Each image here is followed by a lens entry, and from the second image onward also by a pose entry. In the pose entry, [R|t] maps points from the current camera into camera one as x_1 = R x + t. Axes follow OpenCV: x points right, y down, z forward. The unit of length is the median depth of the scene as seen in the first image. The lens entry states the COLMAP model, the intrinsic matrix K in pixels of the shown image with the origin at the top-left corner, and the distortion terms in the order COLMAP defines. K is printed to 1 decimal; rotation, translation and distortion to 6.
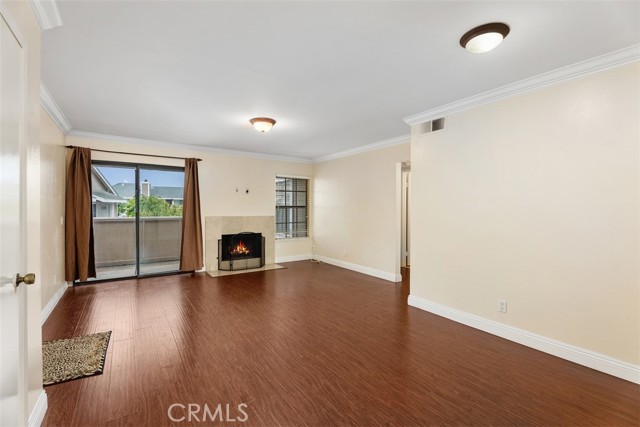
lens RADIAL K [[286.7, 0, 321.3], [0, 286.7, 210.0], [0, 0, 1]] dist [-0.000612, -0.000296]
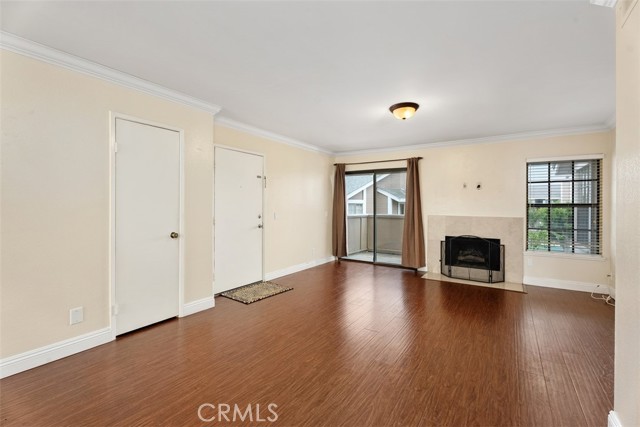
lens RADIAL K [[286.7, 0, 321.3], [0, 286.7, 210.0], [0, 0, 1]] dist [-0.000612, -0.000296]
pose [[0.373645, 0.008692, -0.927531, 0.355728], [-0.012218, 0.999915, 0.004448, 0.004841], [0.927491, 0.009671, 0.373719, 0.298058]]
